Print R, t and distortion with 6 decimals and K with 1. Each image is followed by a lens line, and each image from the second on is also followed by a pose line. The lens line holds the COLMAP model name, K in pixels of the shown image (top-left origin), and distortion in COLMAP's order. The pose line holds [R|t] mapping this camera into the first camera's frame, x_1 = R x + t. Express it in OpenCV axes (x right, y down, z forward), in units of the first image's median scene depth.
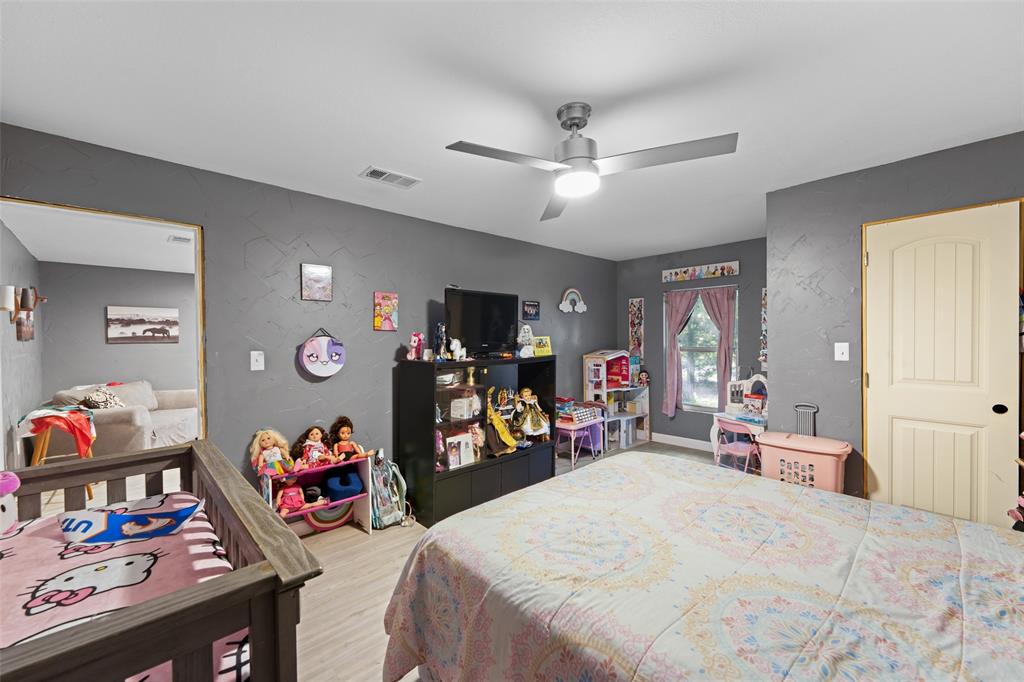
lens RADIAL K [[404.5, 0, 505.4], [0, 404.5, 341.3], [0, 0, 1]] dist [0.000258, -0.002377]
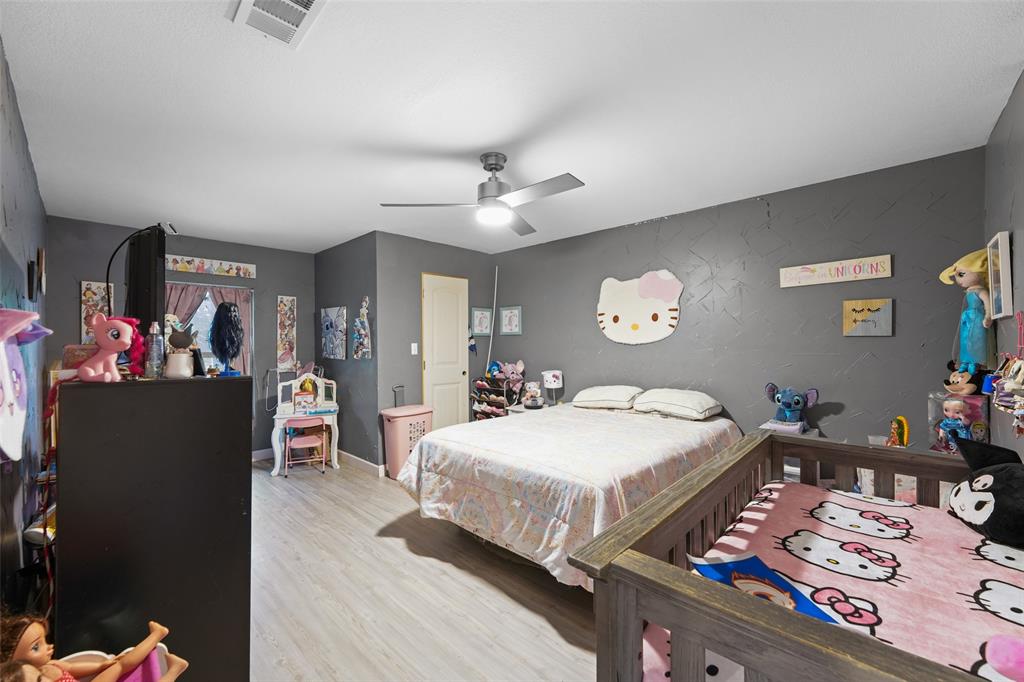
lens RADIAL K [[404.5, 0, 505.3], [0, 404.5, 341.7], [0, 0, 1]] dist [0.000258, -0.002377]
pose [[-0.059329, 0.010181, 0.998187, -0.951182], [0.014041, 0.999858, -0.009363, 0.020673], [-0.998140, 0.013460, -0.059464, 0.905155]]
